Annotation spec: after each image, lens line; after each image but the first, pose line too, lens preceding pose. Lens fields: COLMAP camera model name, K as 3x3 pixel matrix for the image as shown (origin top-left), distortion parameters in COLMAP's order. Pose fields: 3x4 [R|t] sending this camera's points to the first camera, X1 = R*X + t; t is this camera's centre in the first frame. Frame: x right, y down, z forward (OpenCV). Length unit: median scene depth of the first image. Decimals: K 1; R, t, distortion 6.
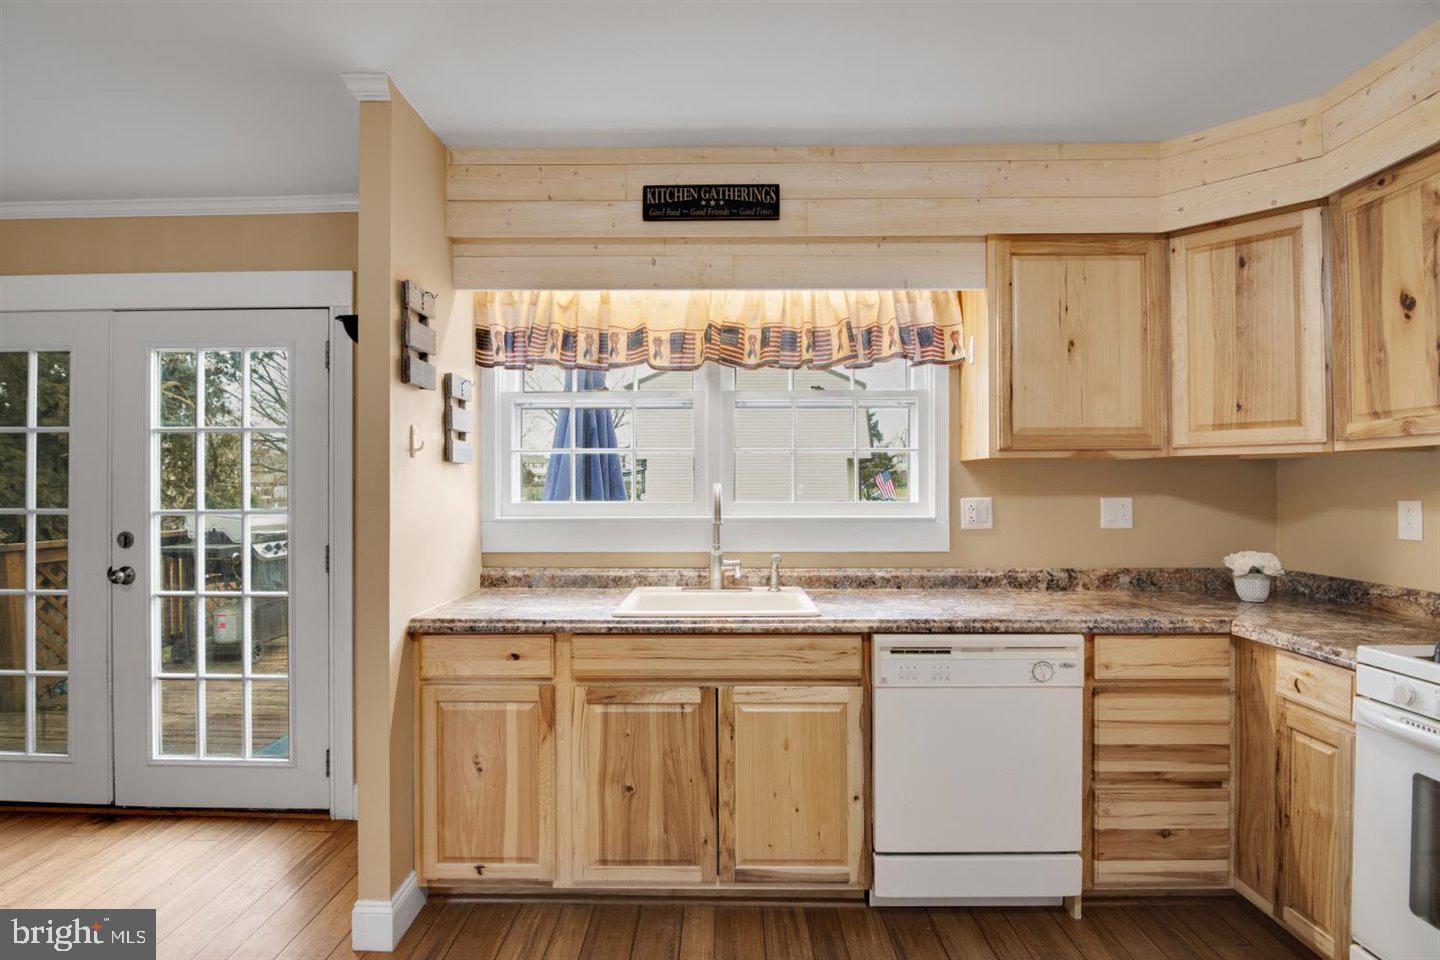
lens RADIAL K [[703.7, 0, 713.6], [0, 703.7, 481.4], [0, 0, 1]] dist [-0.004752, -0.012361]
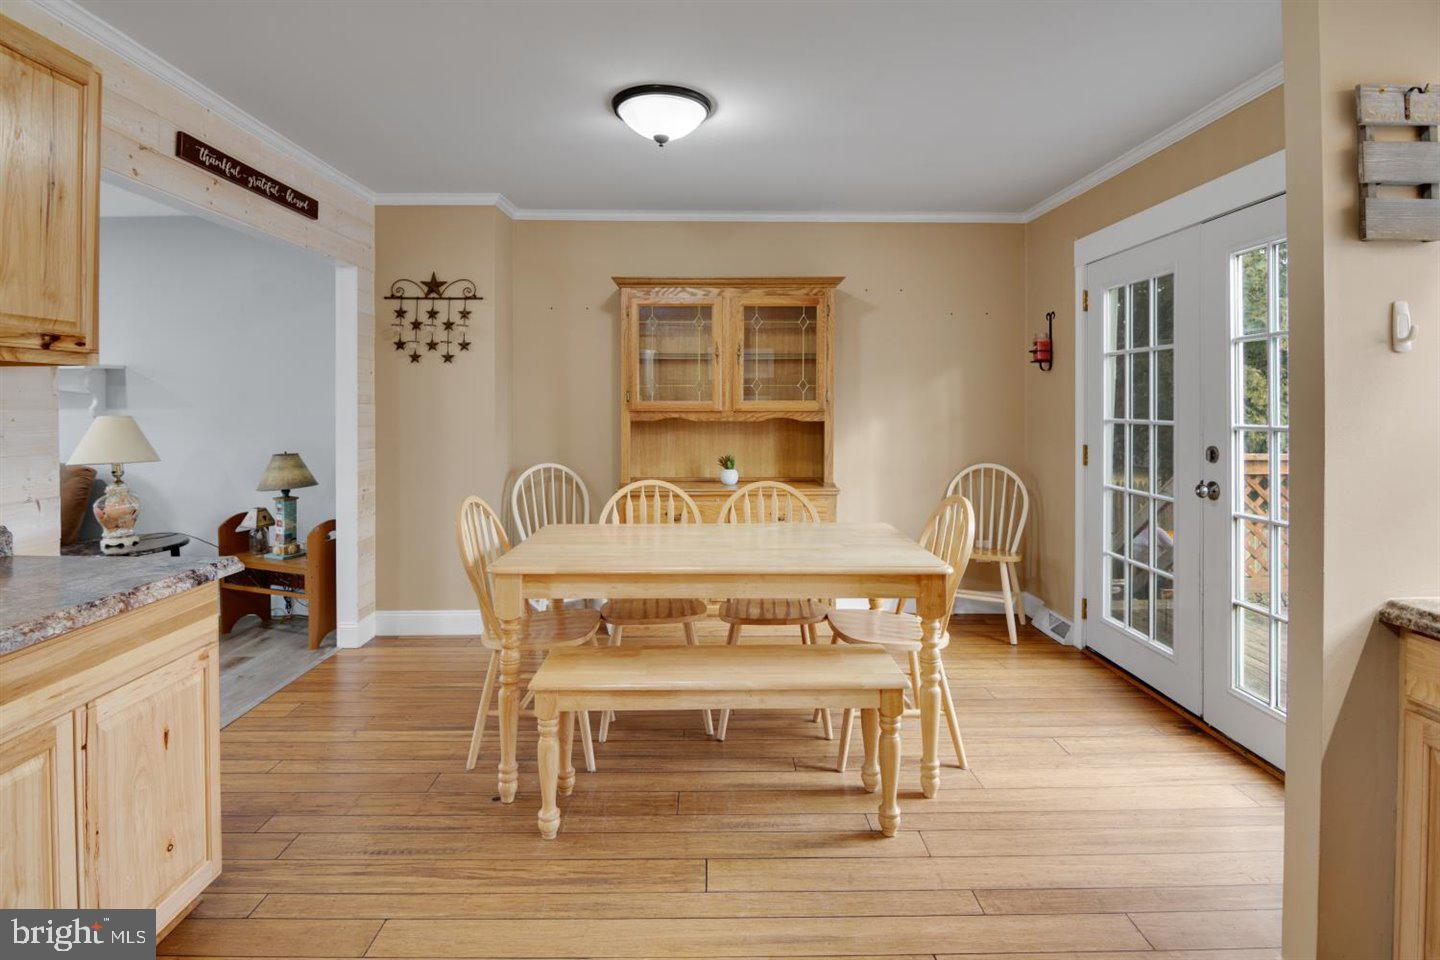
lens RADIAL K [[738.1, 0, 709.4], [0, 738.1, 404.5], [0, 0, 1]] dist [-0.005001, -0.009893]
pose [[0.017784, 0.001205, -0.999841, 0.207260], [0.011892, 0.999928, 0.001417, 0.004959], [0.999771, -0.011915, 0.017768, 0.326079]]
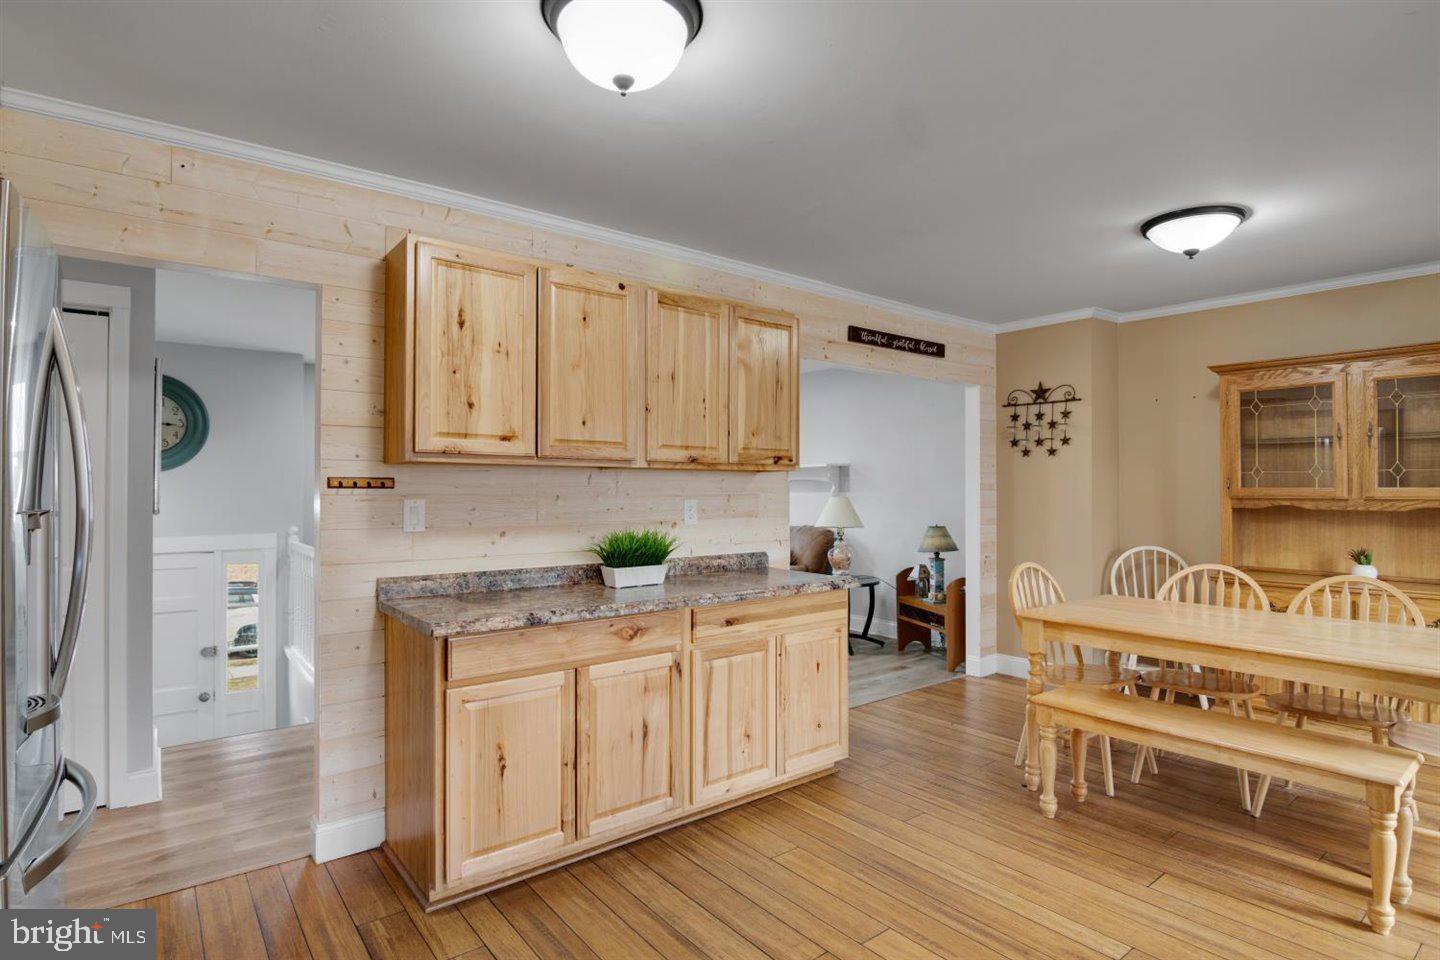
lens RADIAL K [[730.3, 0, 720.0], [0, 730.3, 480.0], [0, 0, 1]] dist [-0.002163, -0.013954]
pose [[-0.775688, -0.006707, -0.631081, 0.484496], [0.006857, 0.999795, -0.019054, 0.002584], [0.631079, -0.019107, -0.775483, 0.749095]]
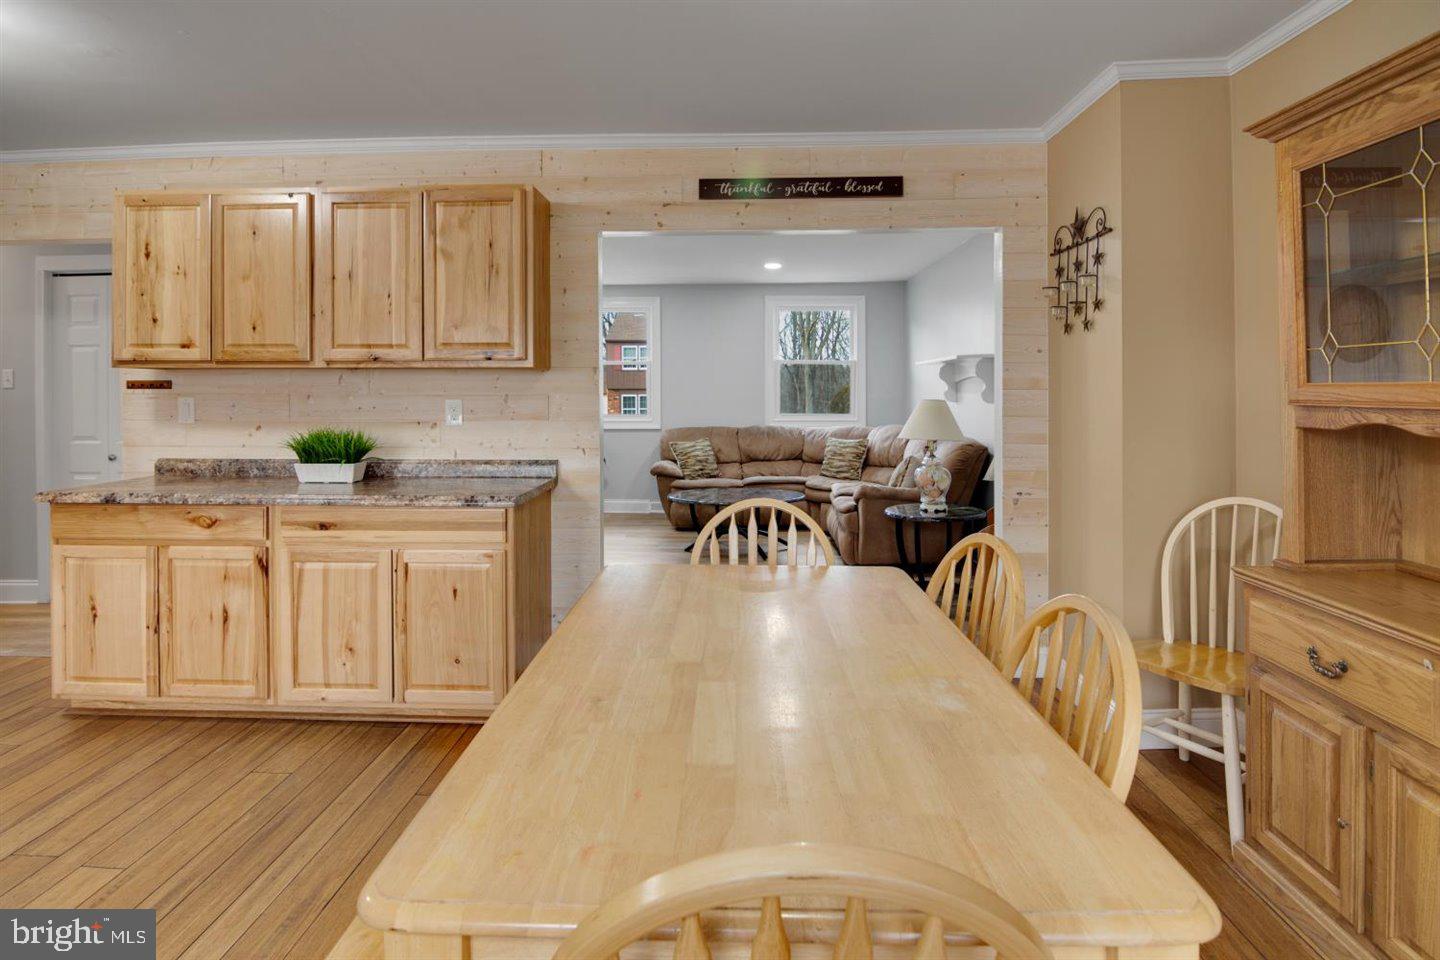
lens RADIAL K [[744.0, 0, 718.9], [0, 744.0, 394.5], [0, 0, 1]] dist [-0.003201, -0.012427]
pose [[-0.999853, 0.002840, 0.016898, -0.962501], [0.002769, 0.999987, -0.004201, 0.011209], [-0.016909, -0.004153, -0.999848, 0.995568]]
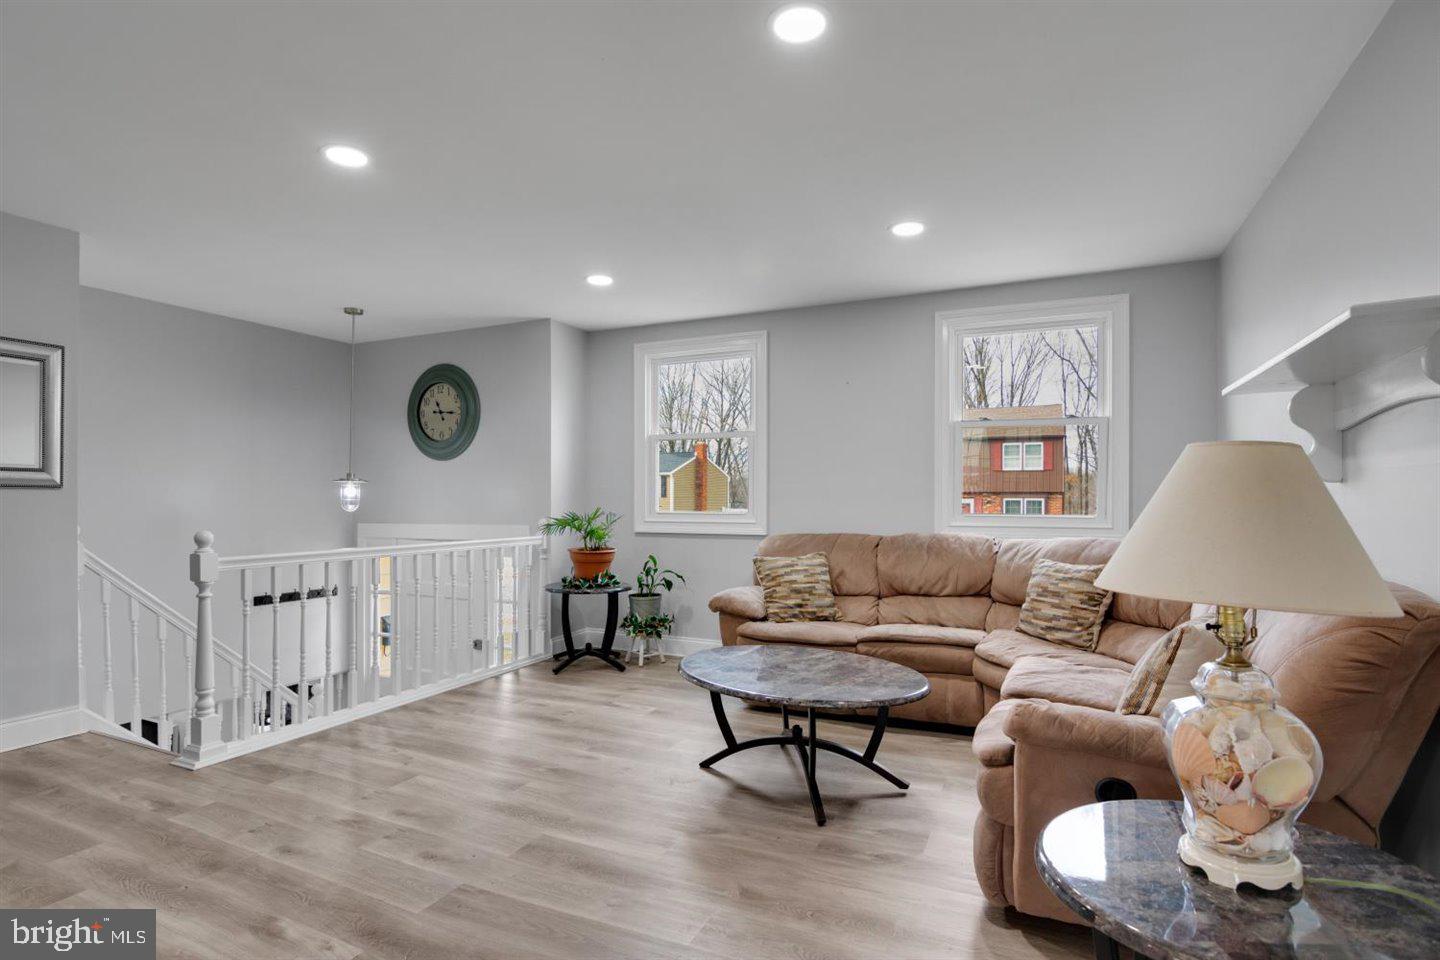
lens RADIAL K [[724.9, 0, 713.7], [0, 724.9, 498.4], [0, 0, 1]] dist [-0.020779, -0.000459]
pose [[-0.912656, -0.000684, 0.408727, -1.370832], [-0.003564, 0.999974, -0.006285, 0.059724], [-0.408712, -0.007192, -0.912635, -0.400635]]
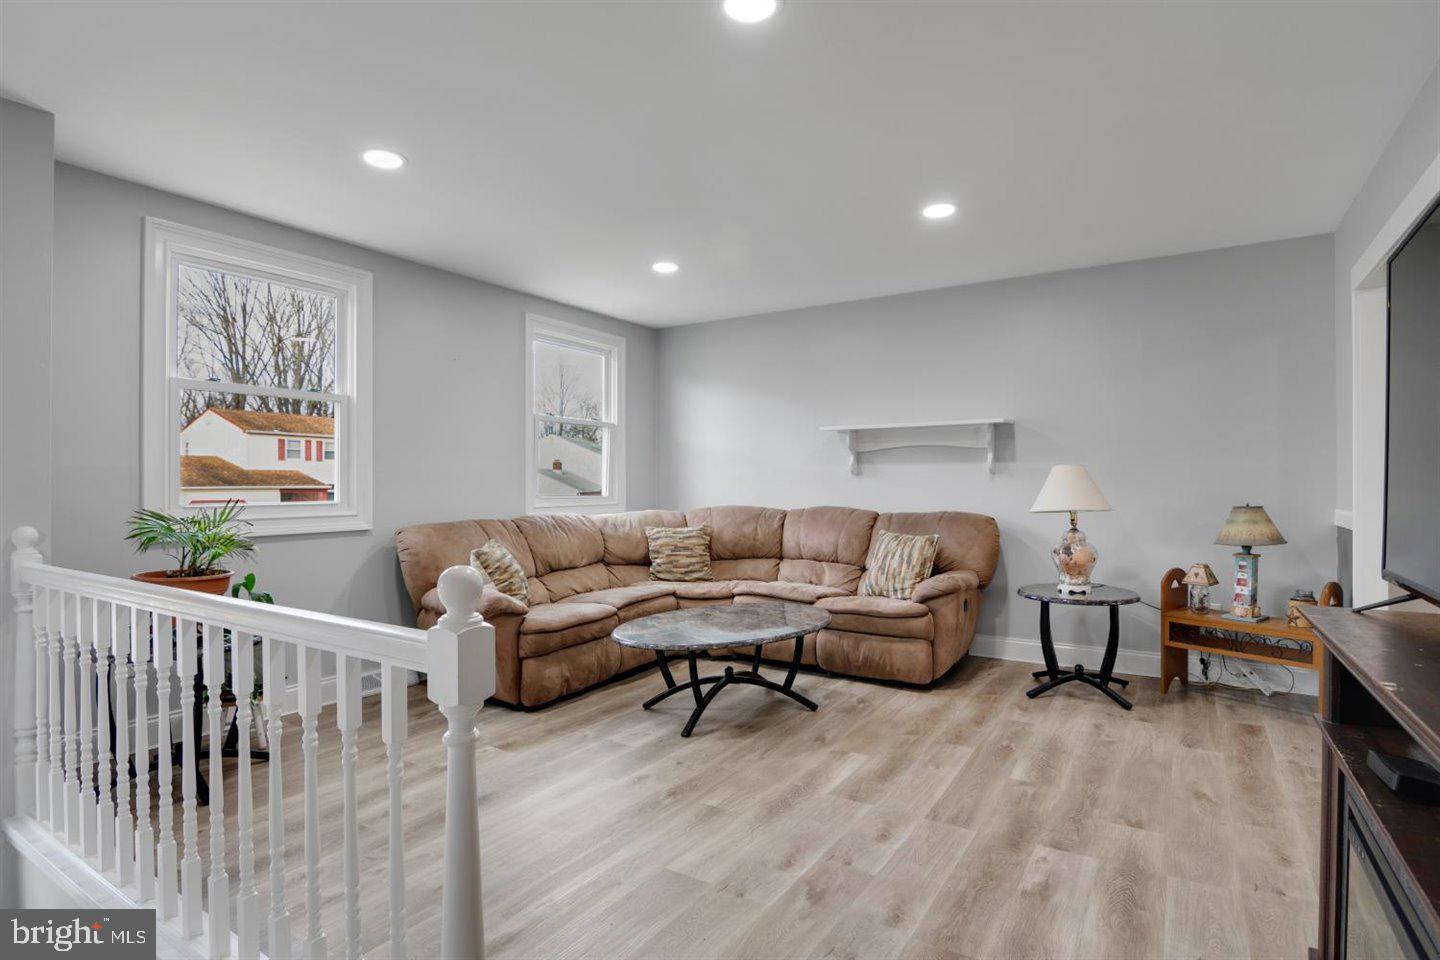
lens RADIAL K [[734.3, 0, 724.2], [0, 734.3, 477.6], [0, 0, 1]] dist [0.021408, -0.021671]
pose [[-0.519456, -0.004264, -0.854486, 0.409595], [0.008706, 0.999909, -0.010283, 0.056698], [0.854453, -0.012781, -0.519372, -0.802841]]
